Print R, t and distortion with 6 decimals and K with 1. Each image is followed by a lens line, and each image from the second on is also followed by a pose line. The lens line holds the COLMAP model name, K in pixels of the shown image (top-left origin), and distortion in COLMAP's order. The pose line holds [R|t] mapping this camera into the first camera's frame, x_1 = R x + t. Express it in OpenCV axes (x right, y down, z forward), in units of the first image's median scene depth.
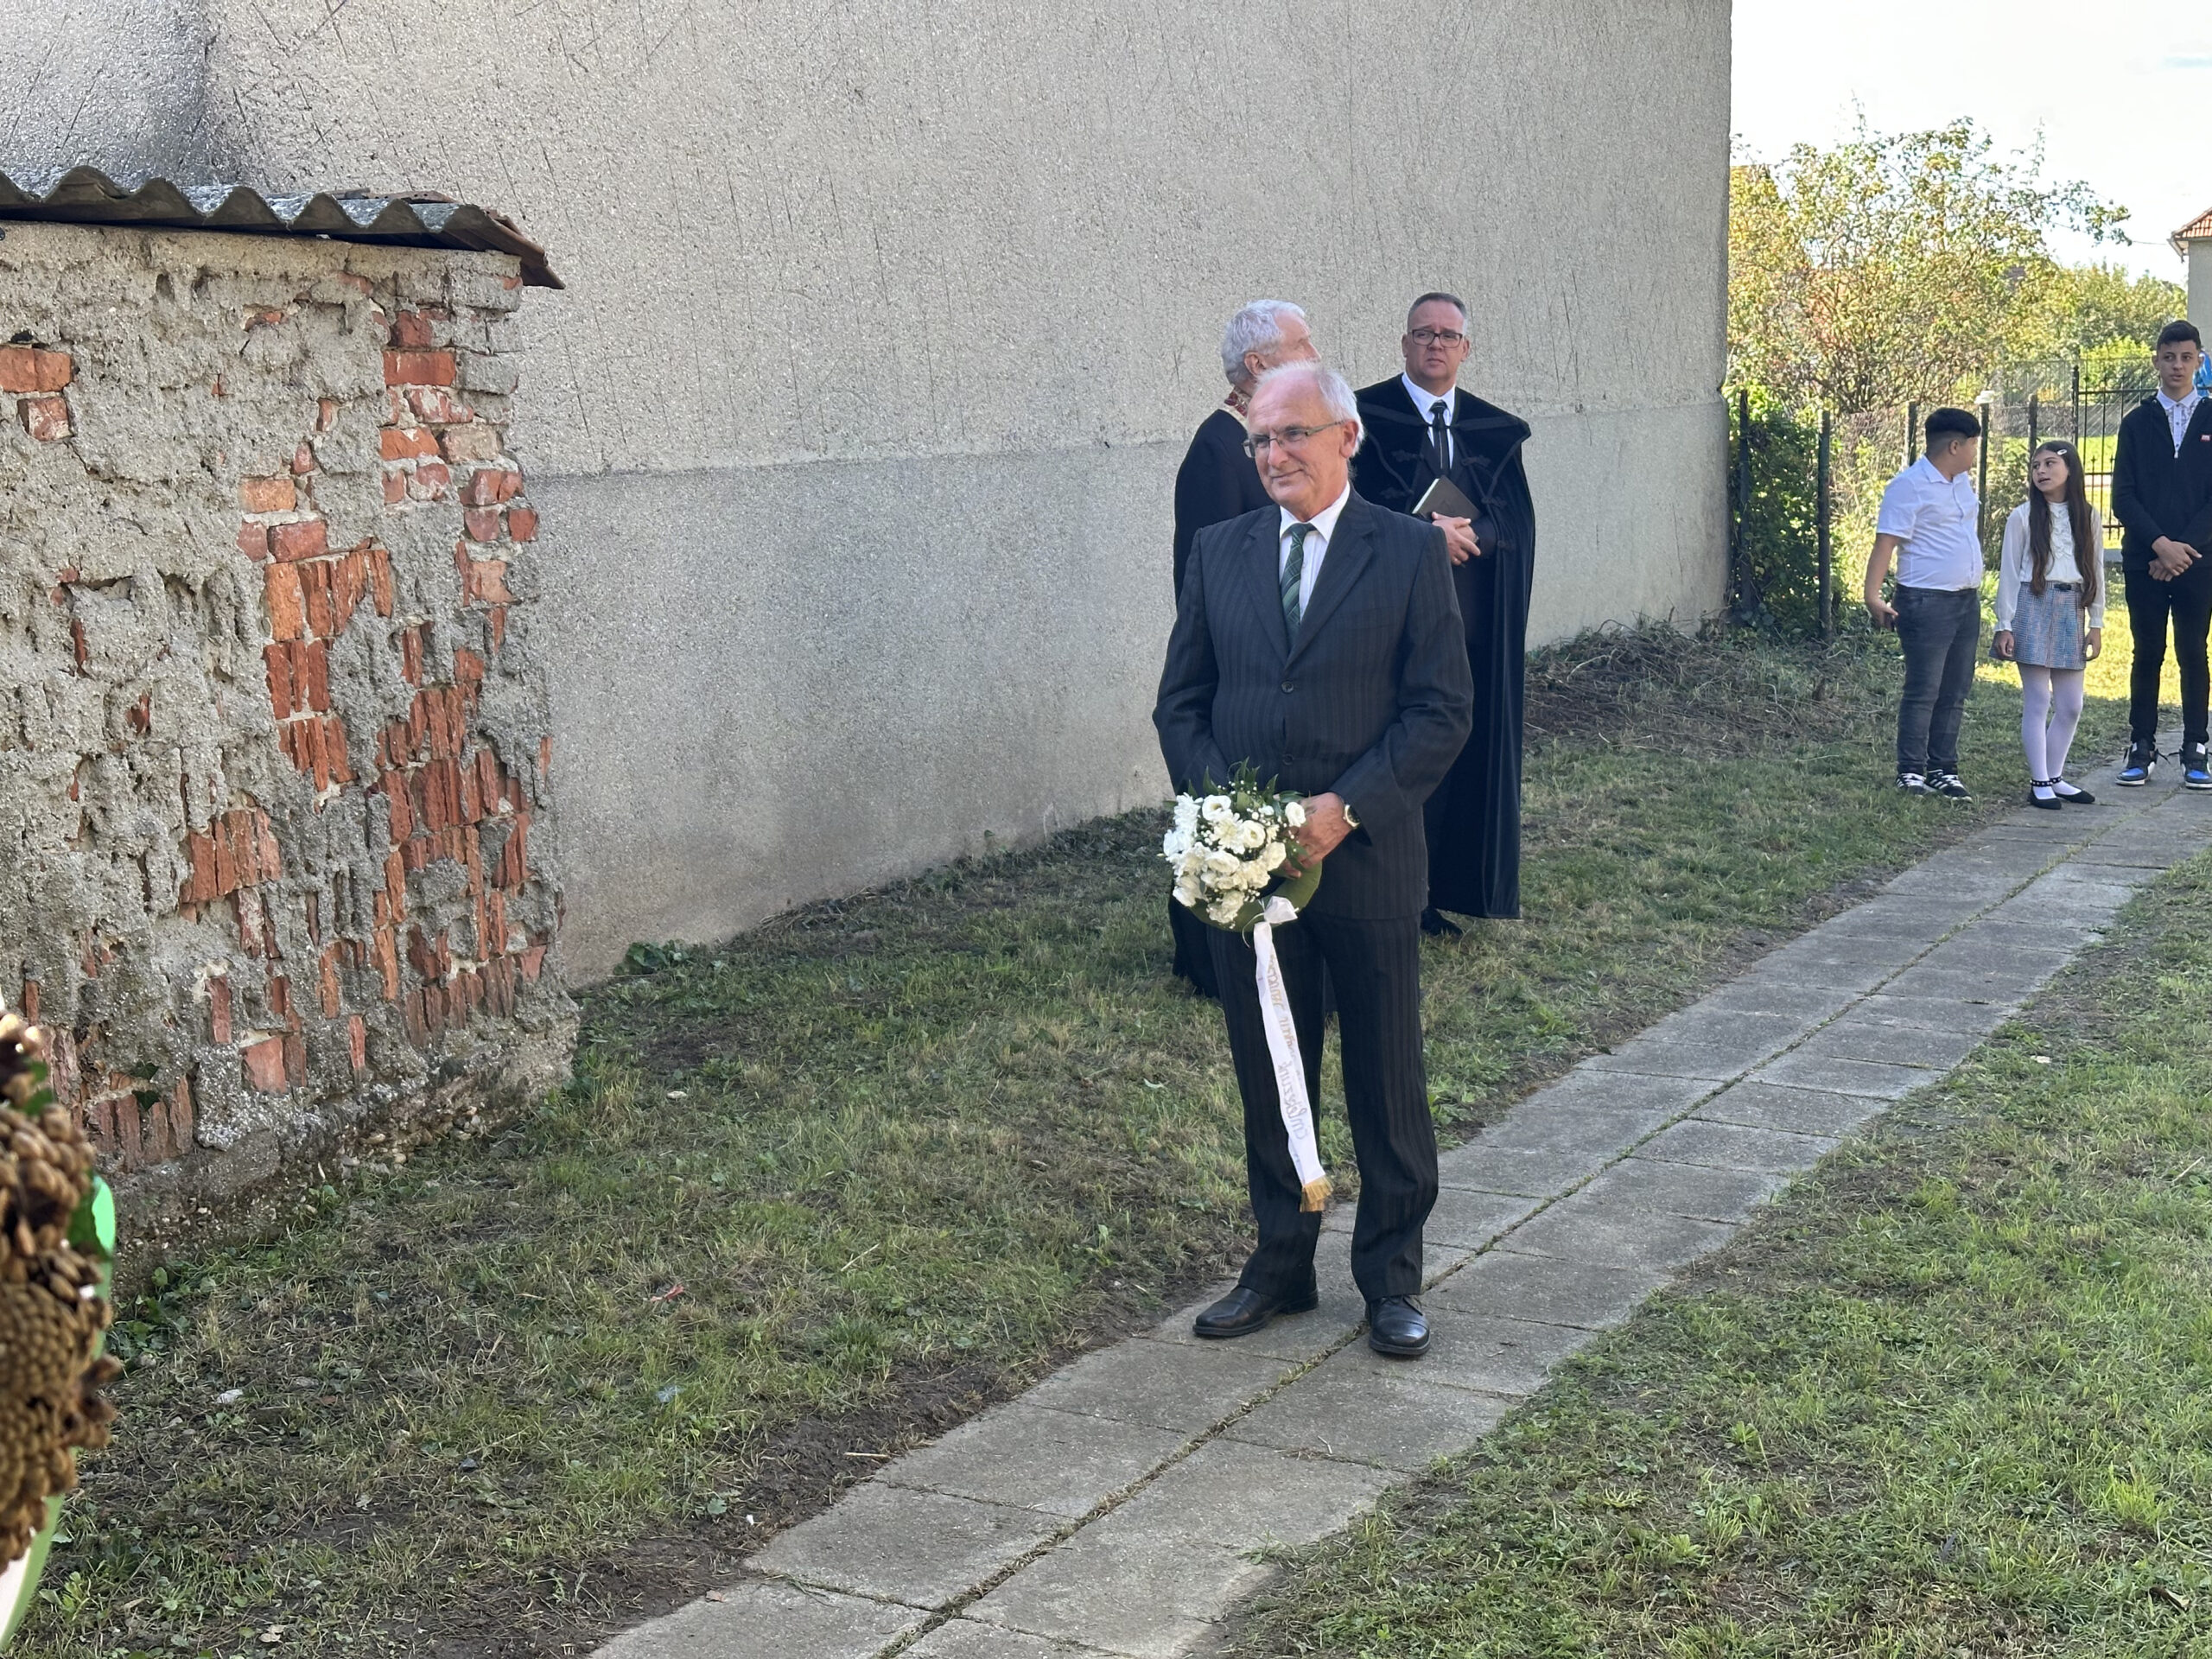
lens RADIAL K [[3071.2, 0, 1107.8], [0, 3071.2, 778.6], [0, 0, 1]] dist [0.144502, 0.000000]
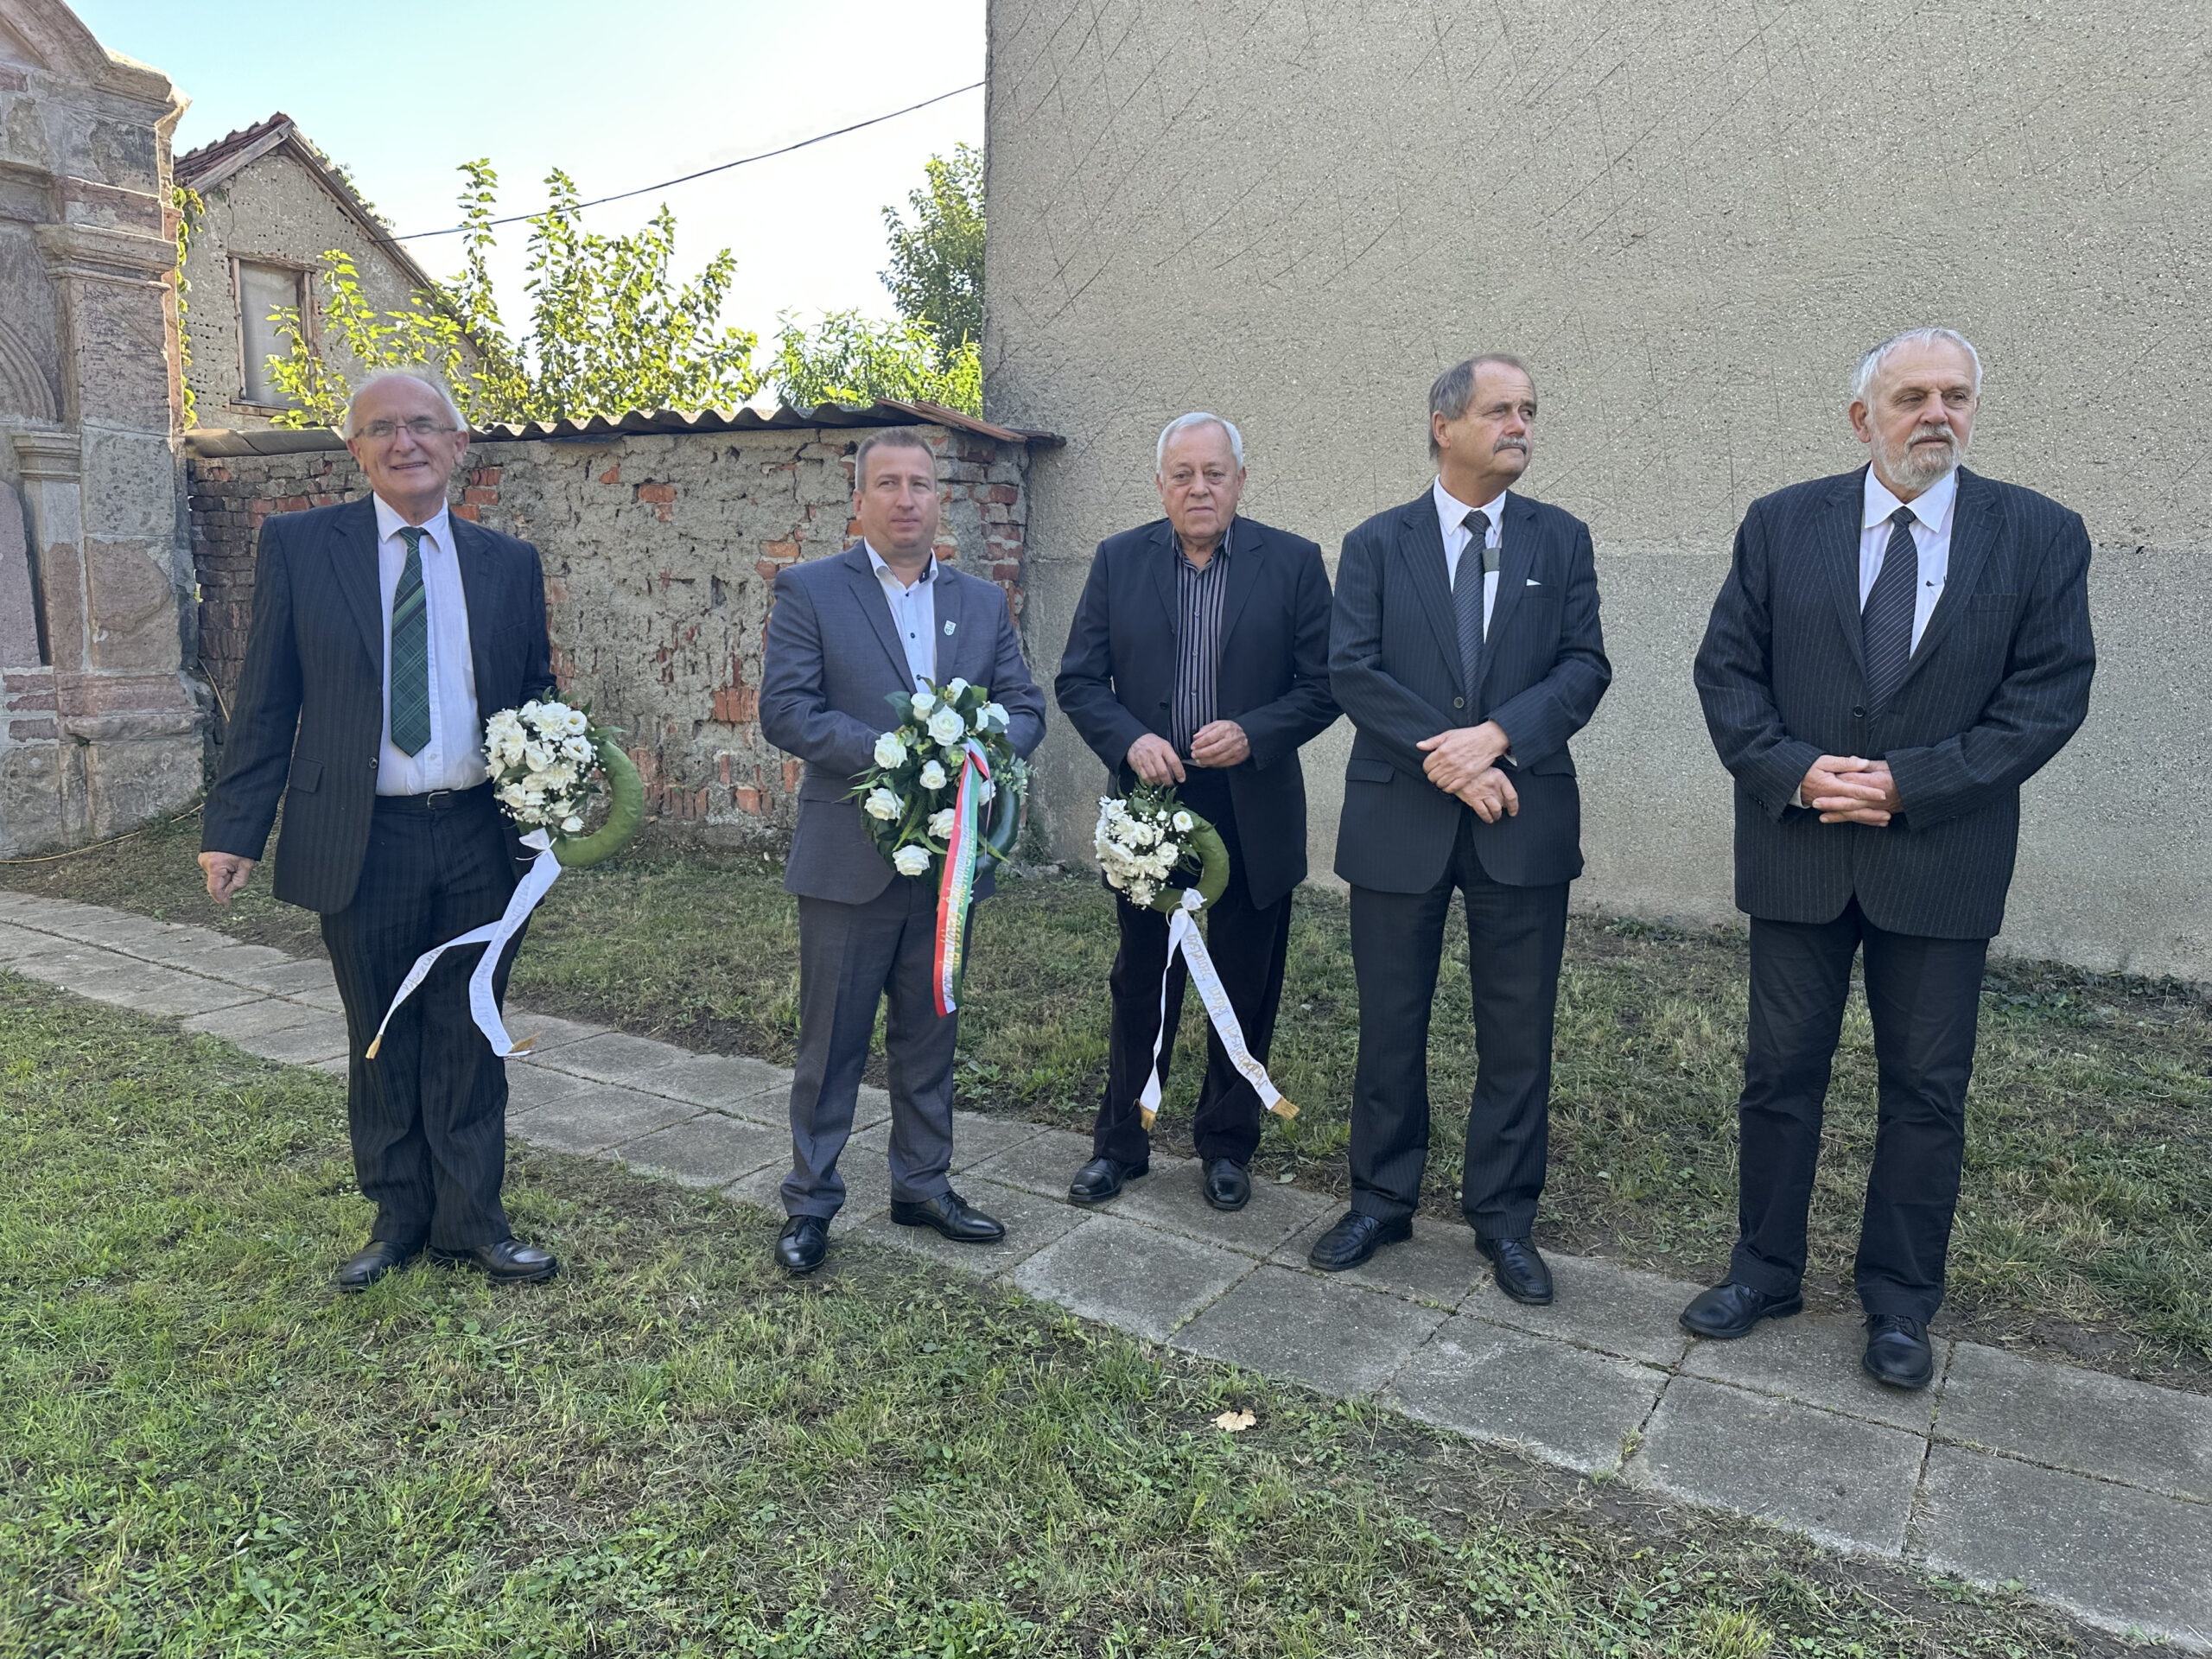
lens RADIAL K [[1542.8, 0, 1115.8], [0, 1542.8, 821.4], [0, 0, 1]] dist [0.031475, -0.033189]
pose [[-0.065010, 0.159947, -0.984983, 0.693439], [-0.136764, 0.976328, 0.167568, -0.099917], [0.988468, 0.145604, -0.041596, 1.102827]]
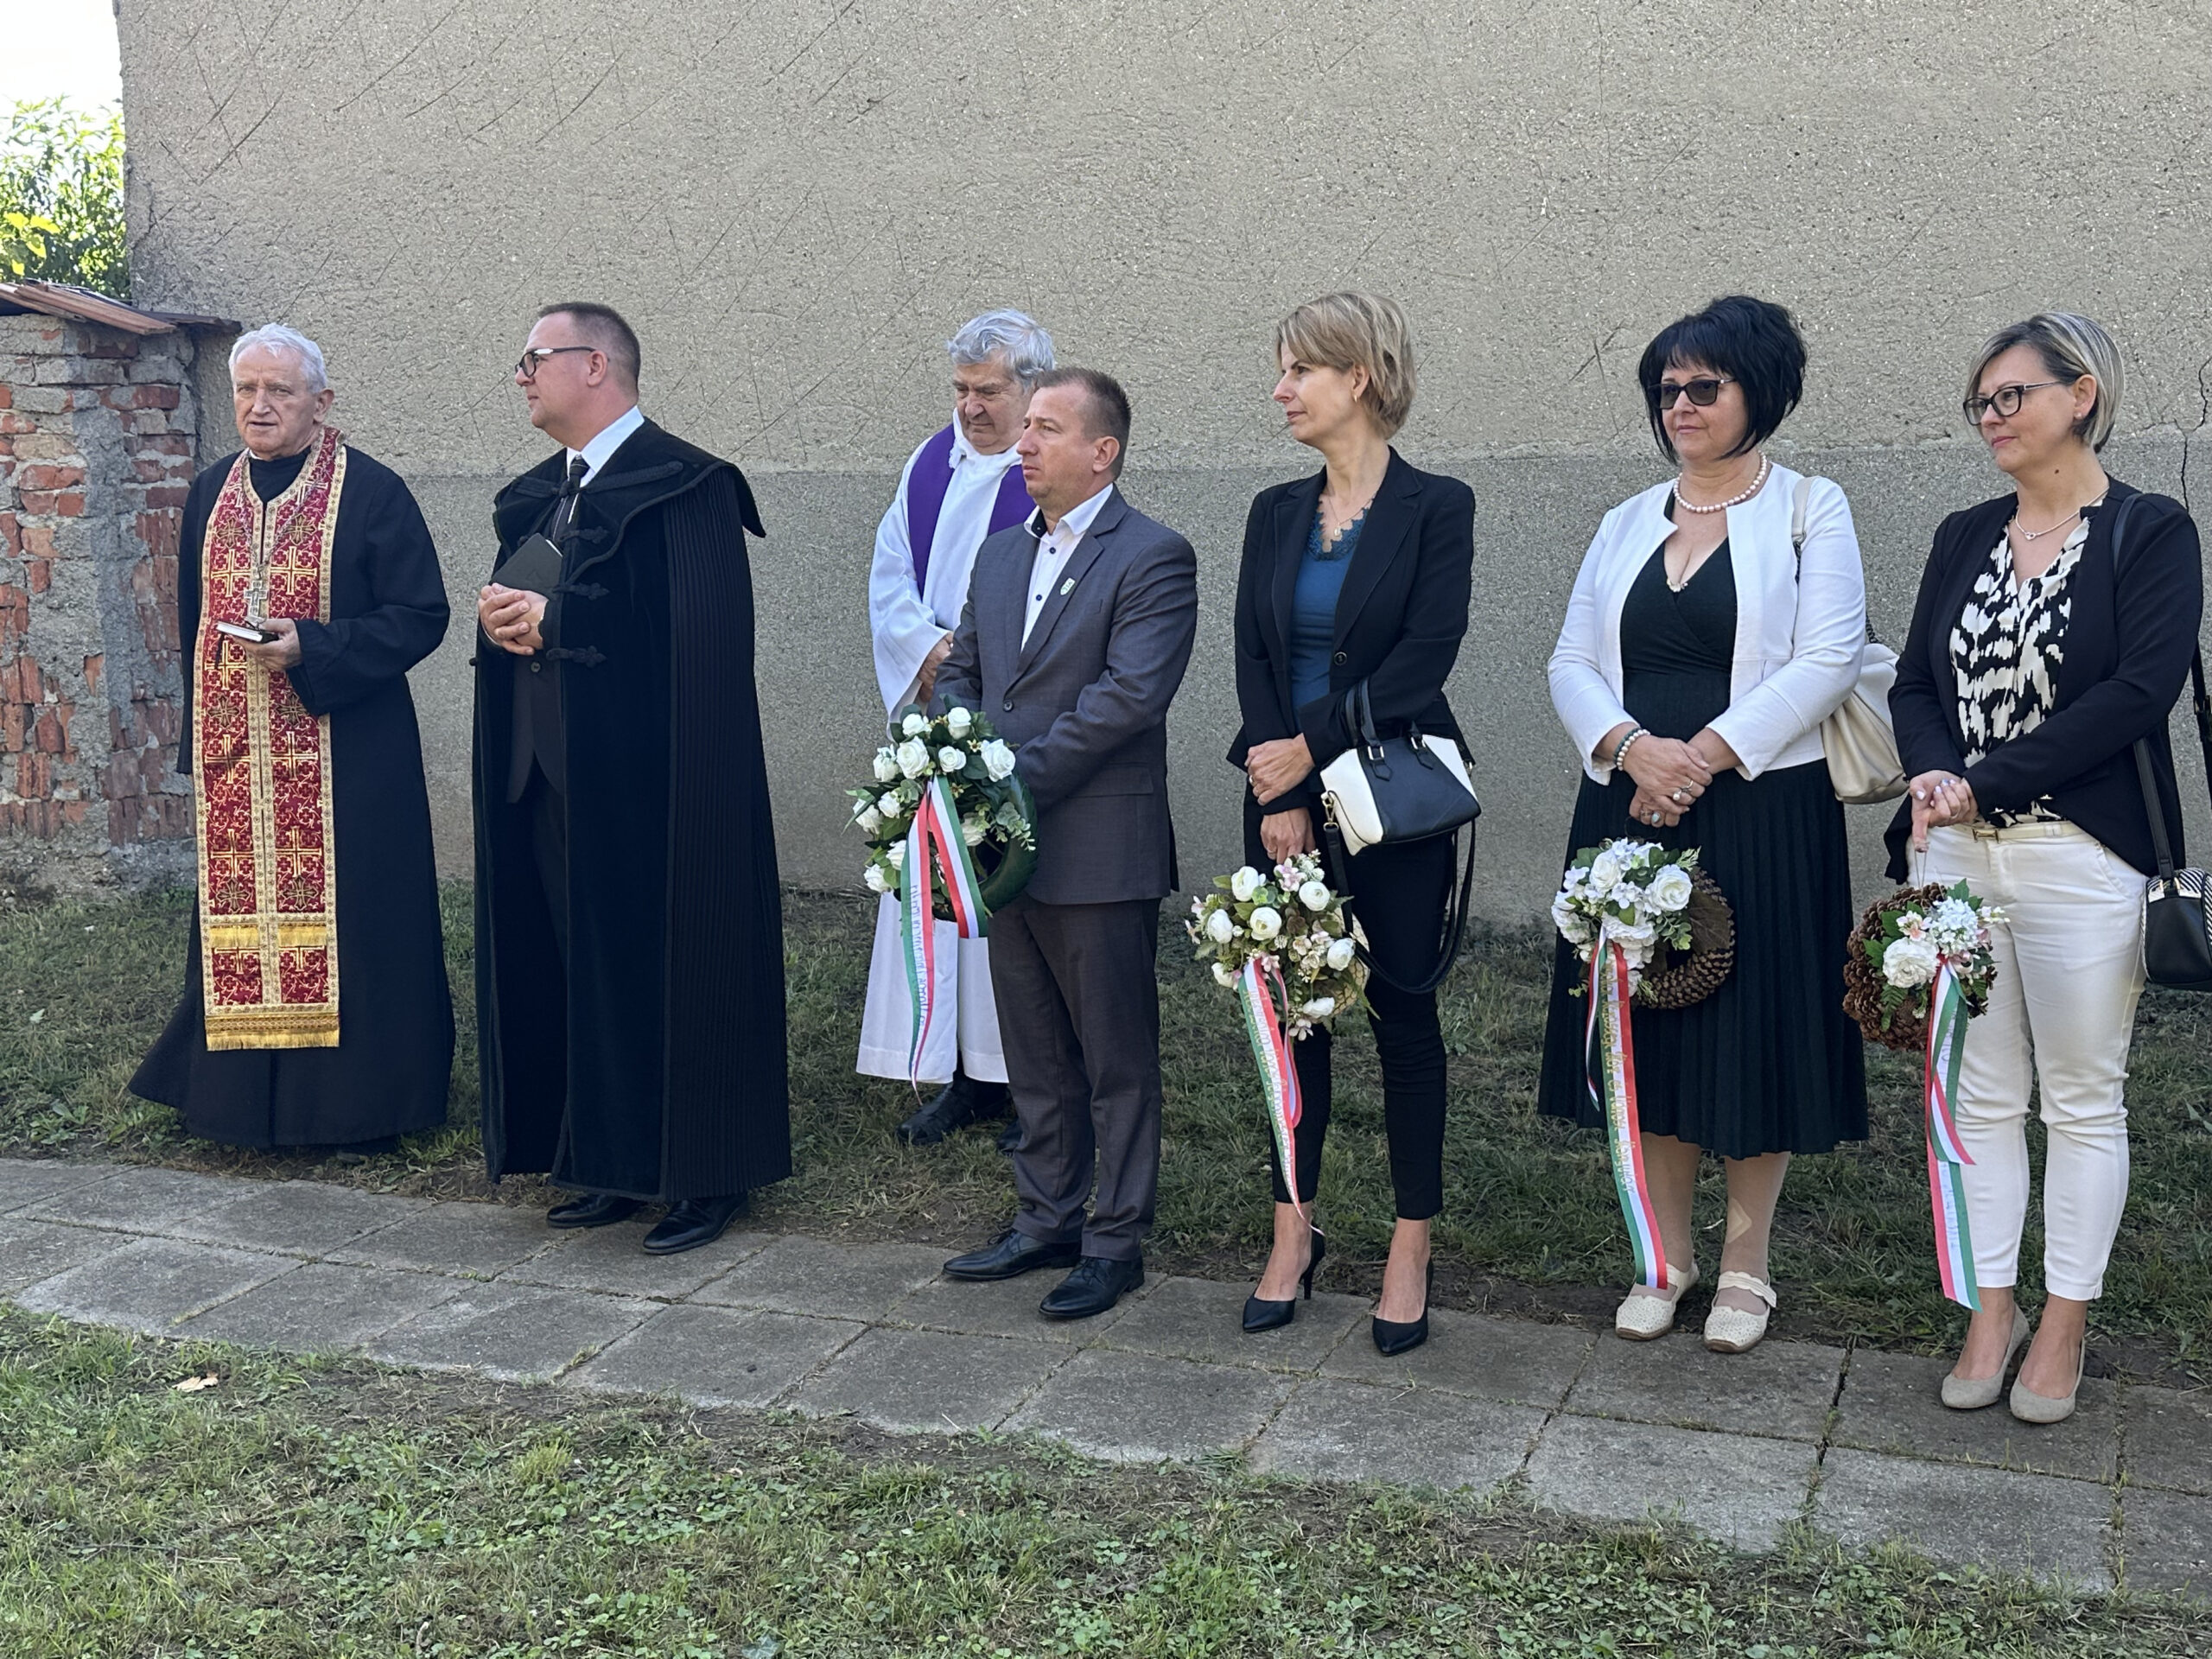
lens RADIAL K [[2290.2, 0, 1113.6], [0, 2290.2, 822.2], [0, 0, 1]] dist [0.044834, 0.000000]
pose [[0.152112, 0.162893, -0.974847, 0.895227], [-0.108905, 0.983082, 0.147276, -0.140532], [0.982345, 0.083764, 0.167279, 1.241184]]
